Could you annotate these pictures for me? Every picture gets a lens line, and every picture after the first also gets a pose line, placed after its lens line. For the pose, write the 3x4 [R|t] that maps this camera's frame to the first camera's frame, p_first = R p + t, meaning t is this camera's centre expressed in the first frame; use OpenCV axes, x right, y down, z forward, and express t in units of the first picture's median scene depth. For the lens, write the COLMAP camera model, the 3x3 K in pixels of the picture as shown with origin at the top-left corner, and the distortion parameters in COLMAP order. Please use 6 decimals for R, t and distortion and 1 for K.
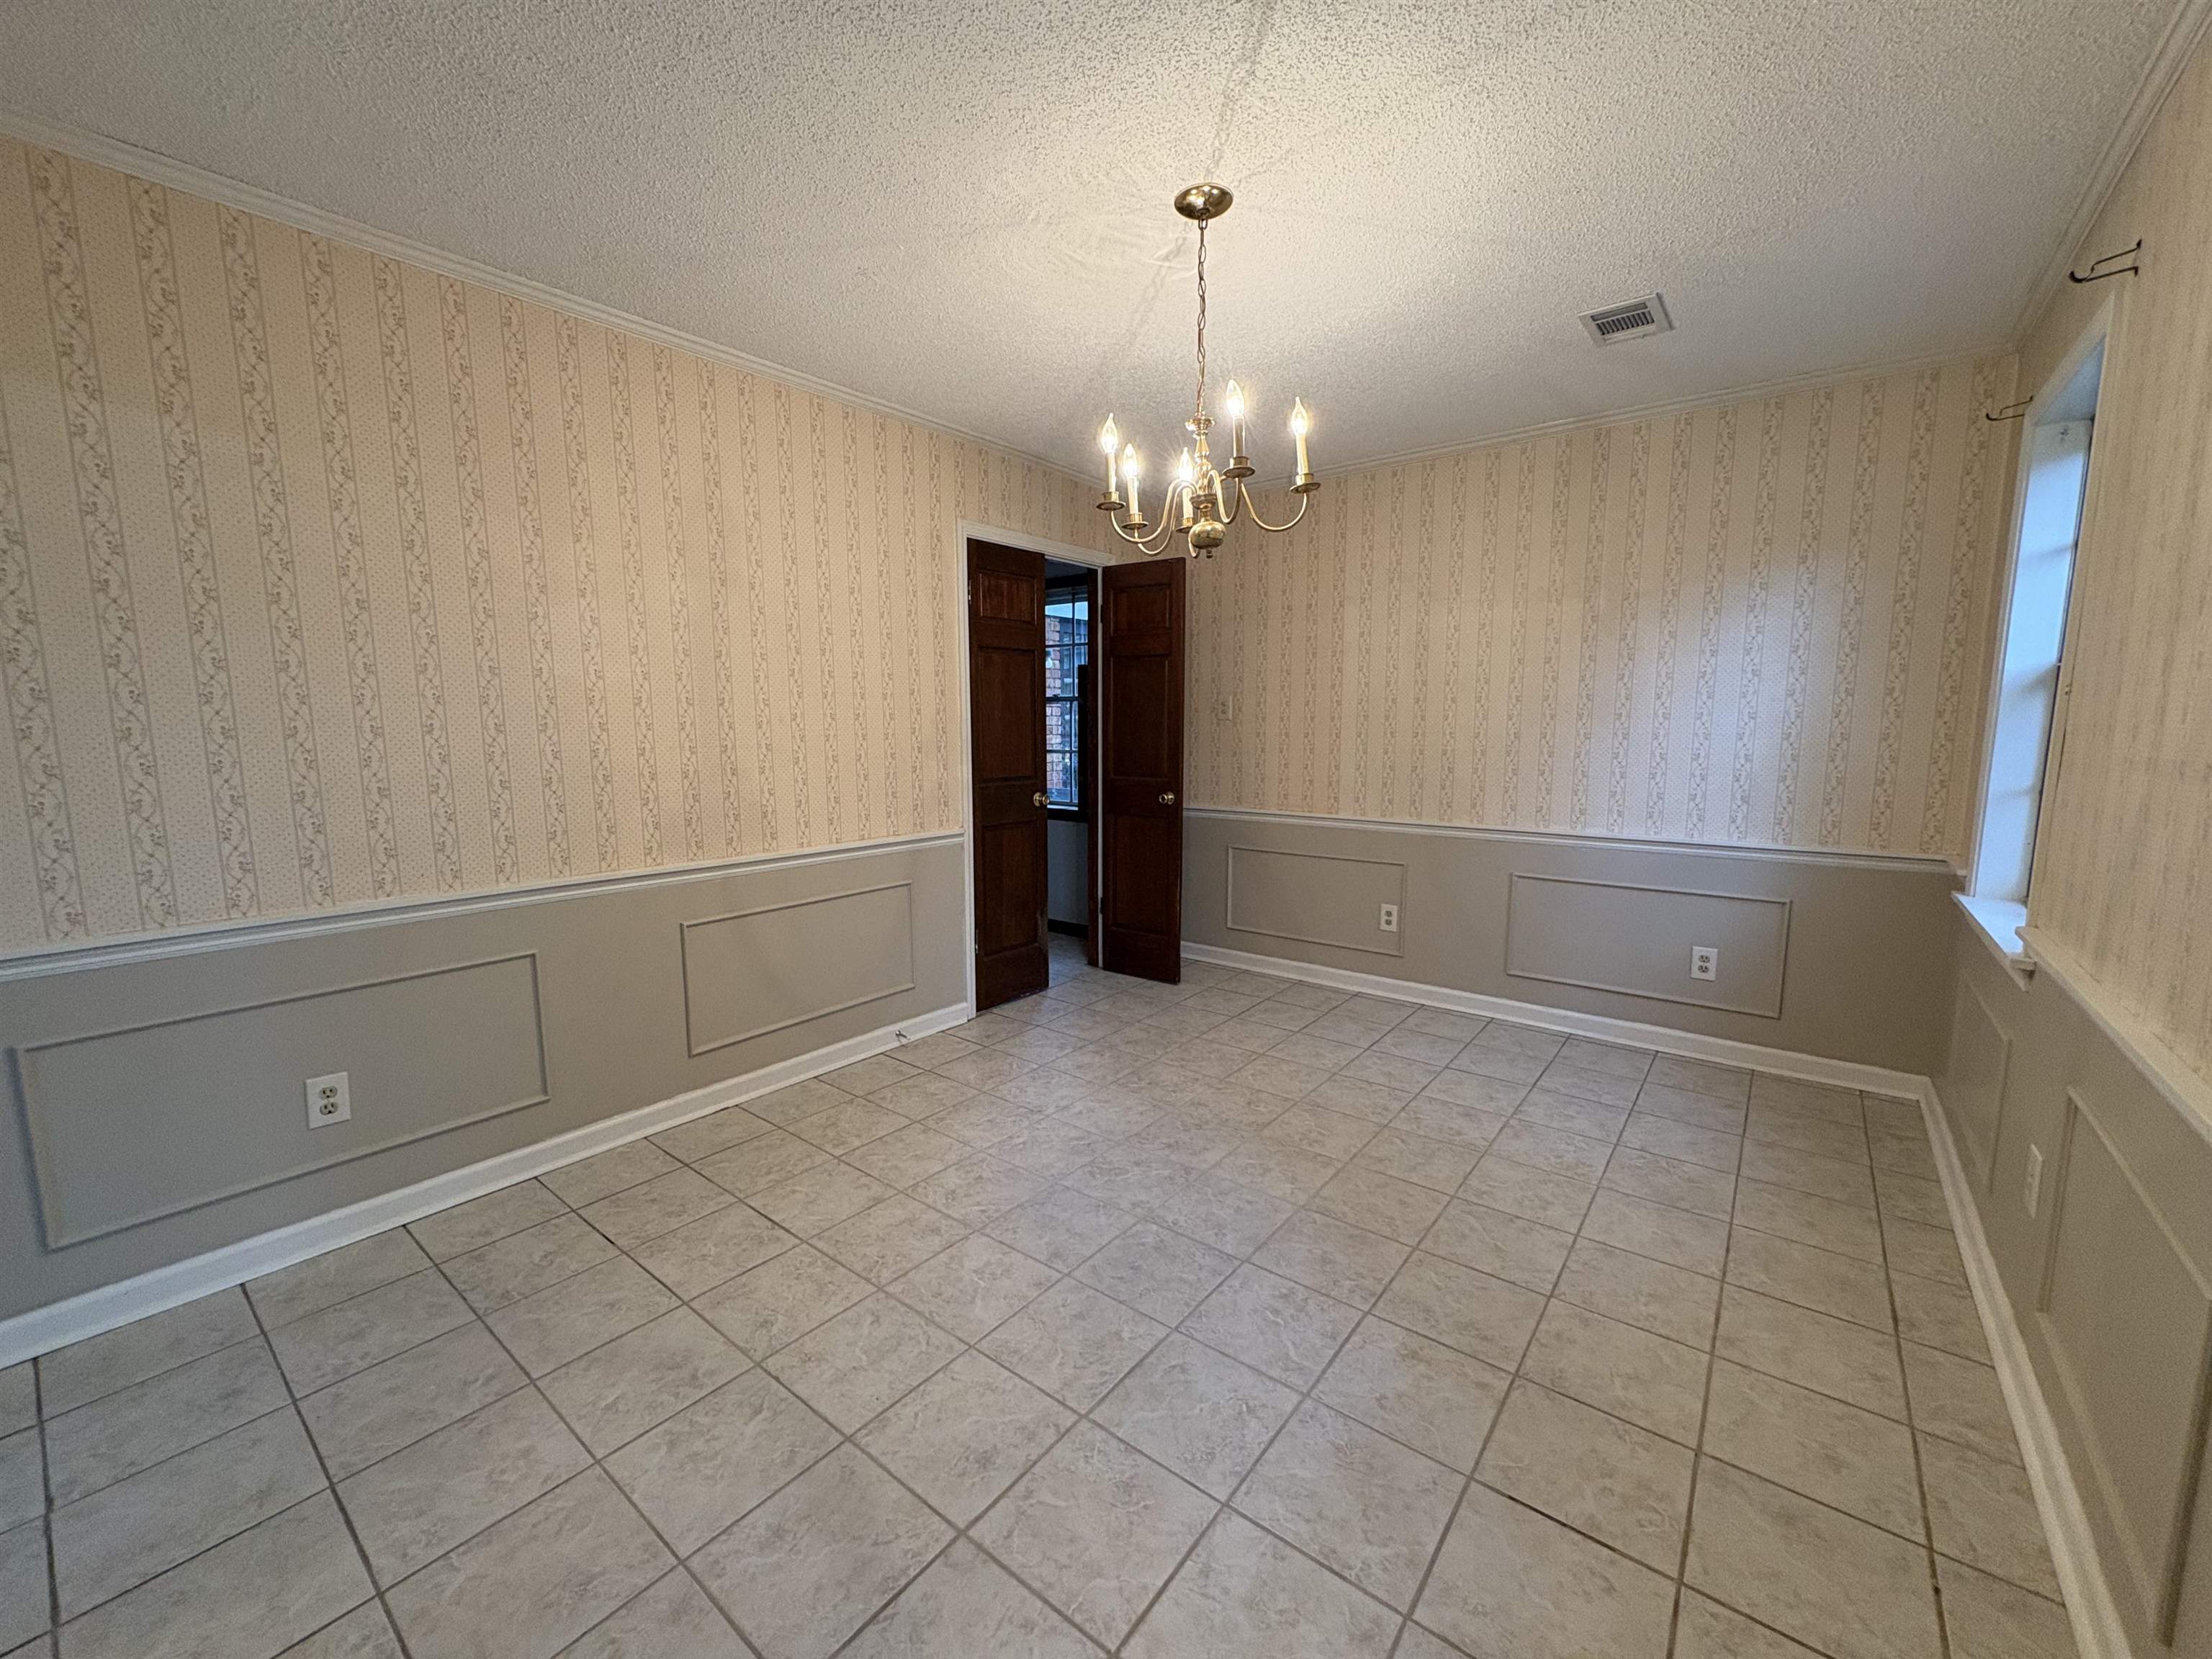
lens RADIAL K [[882.2, 0, 1107.9], [0, 882.2, 828.9], [0, 0, 1]] dist [0.001294, 0.000127]
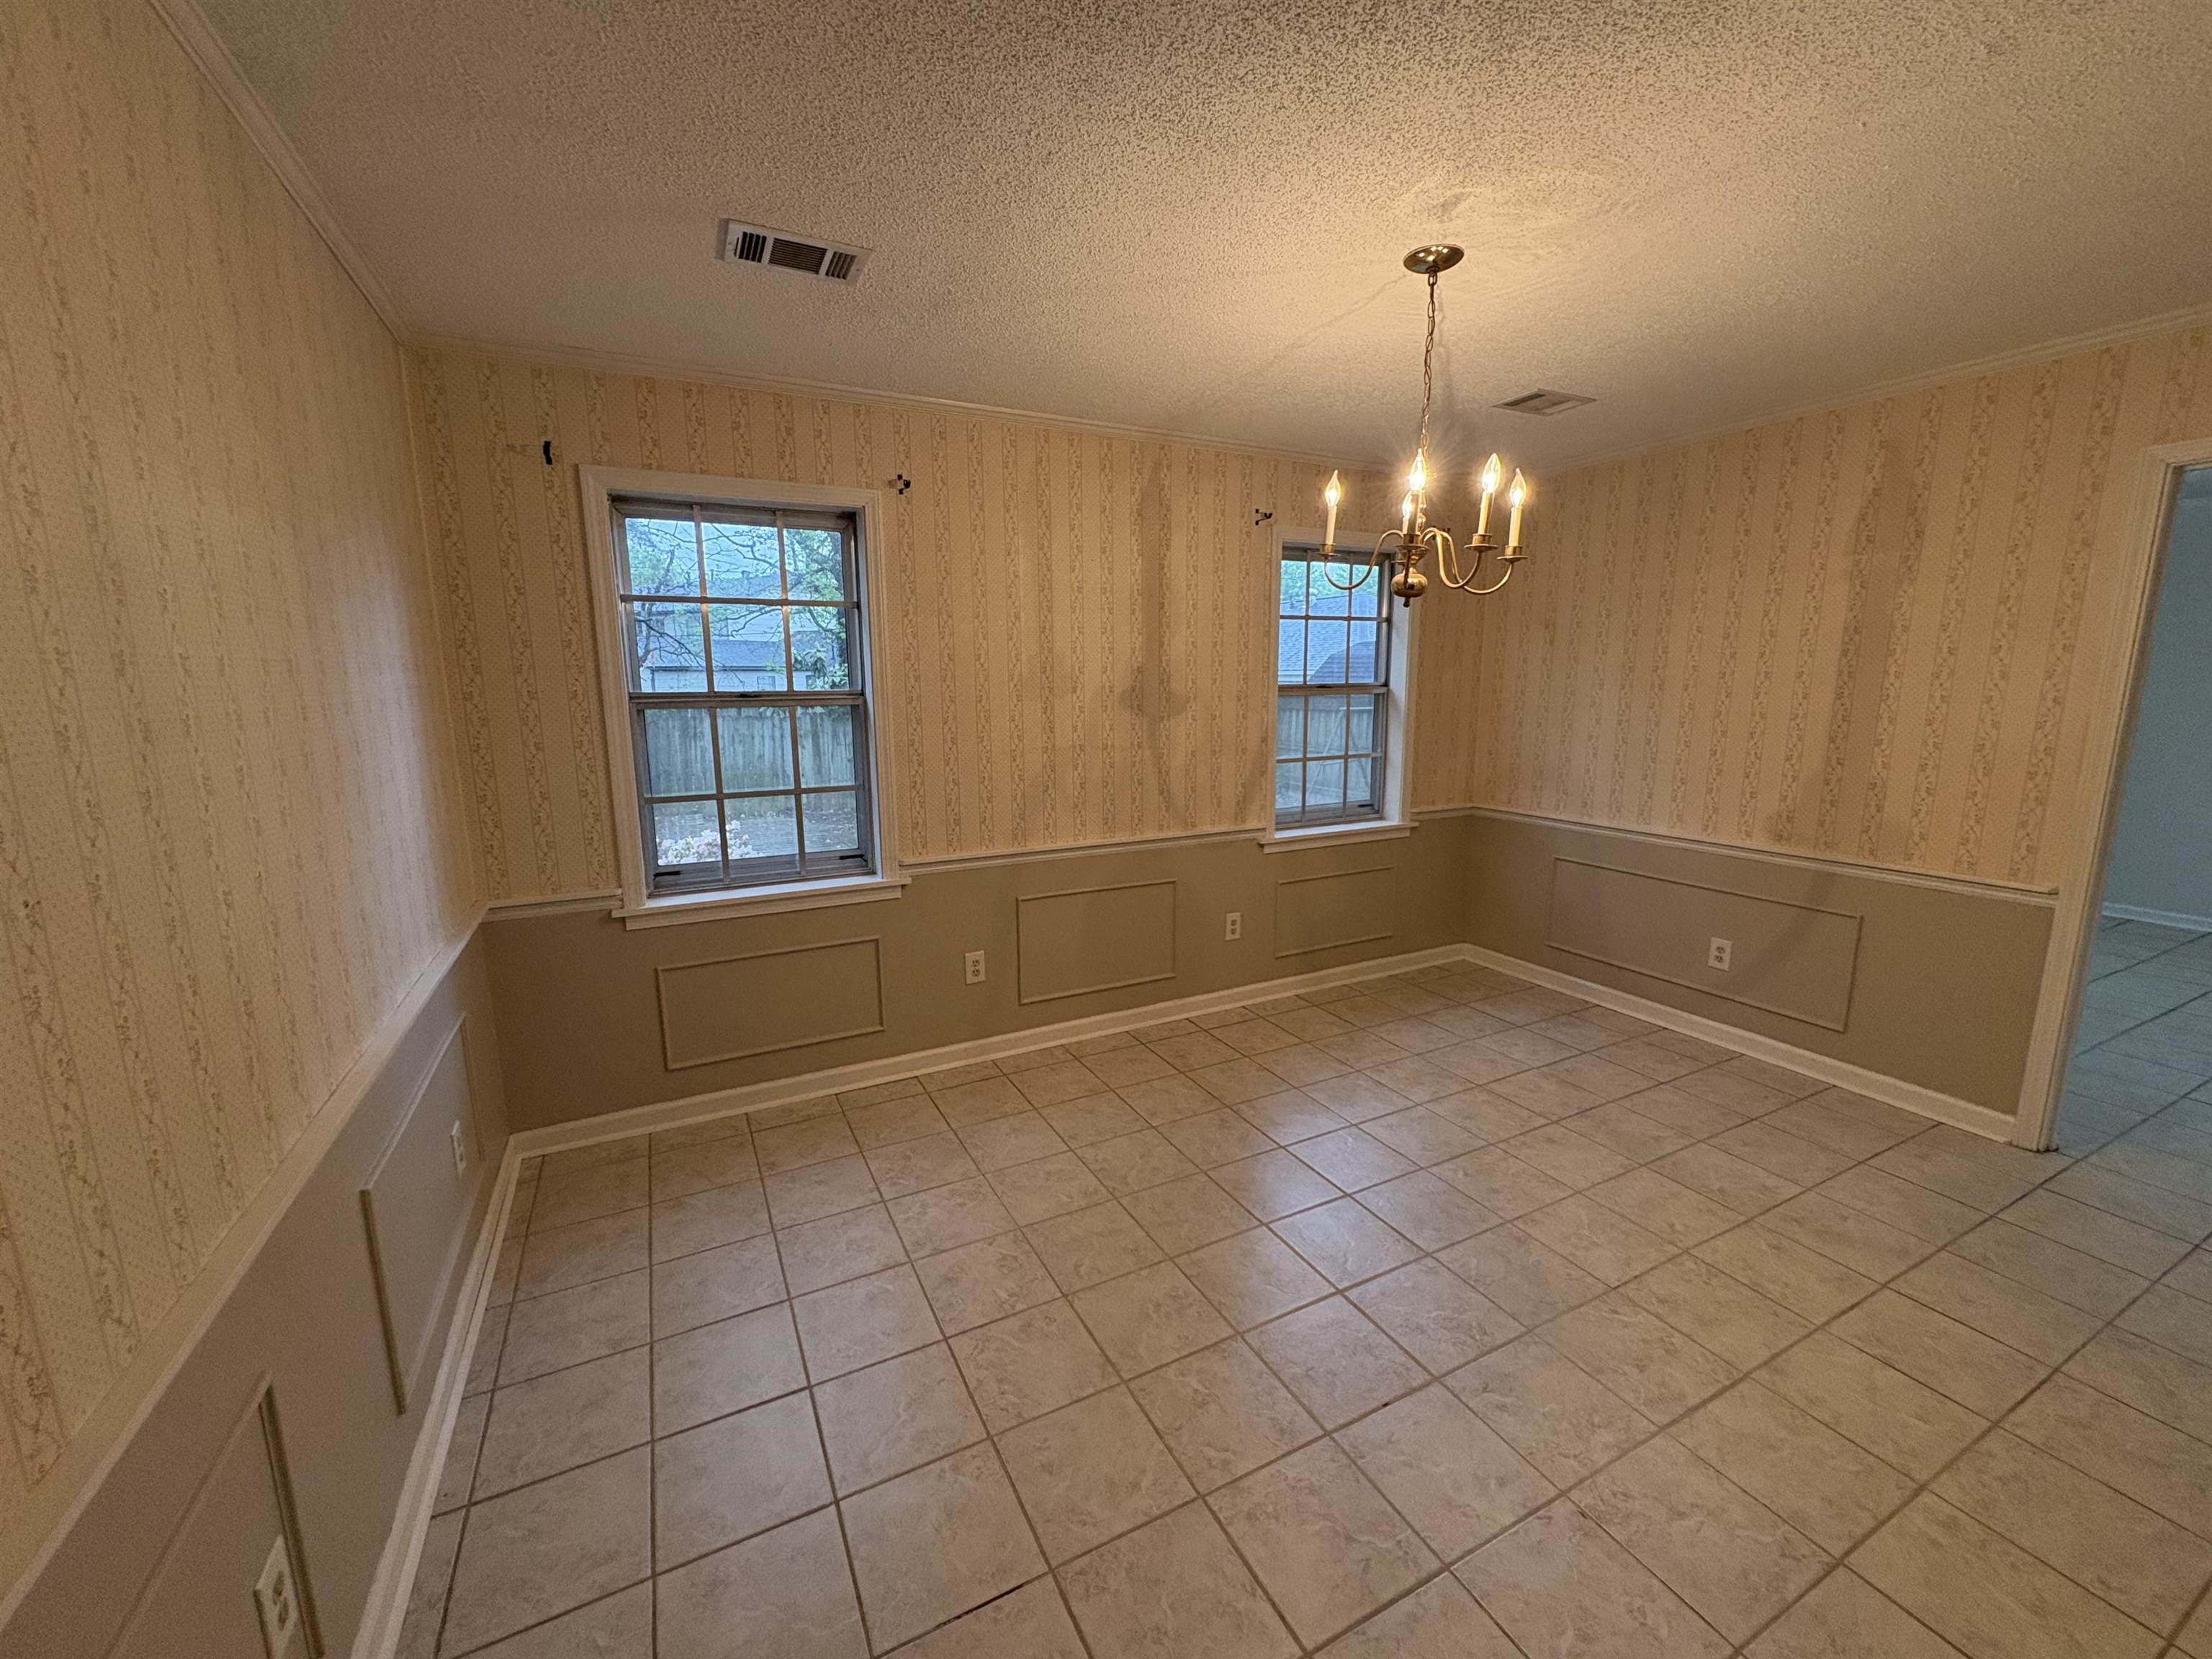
lens RADIAL K [[882.2, 0, 1101.0], [0, 882.2, 833.4], [0, 0, 1]] dist [0.001294, 0.000127]
pose [[-0.905994, -0.063390, 0.418518, -0.014505], [0.062660, 0.957746, 0.280707, -0.372135], [-0.418628, 0.280543, -0.863740, 2.174652]]
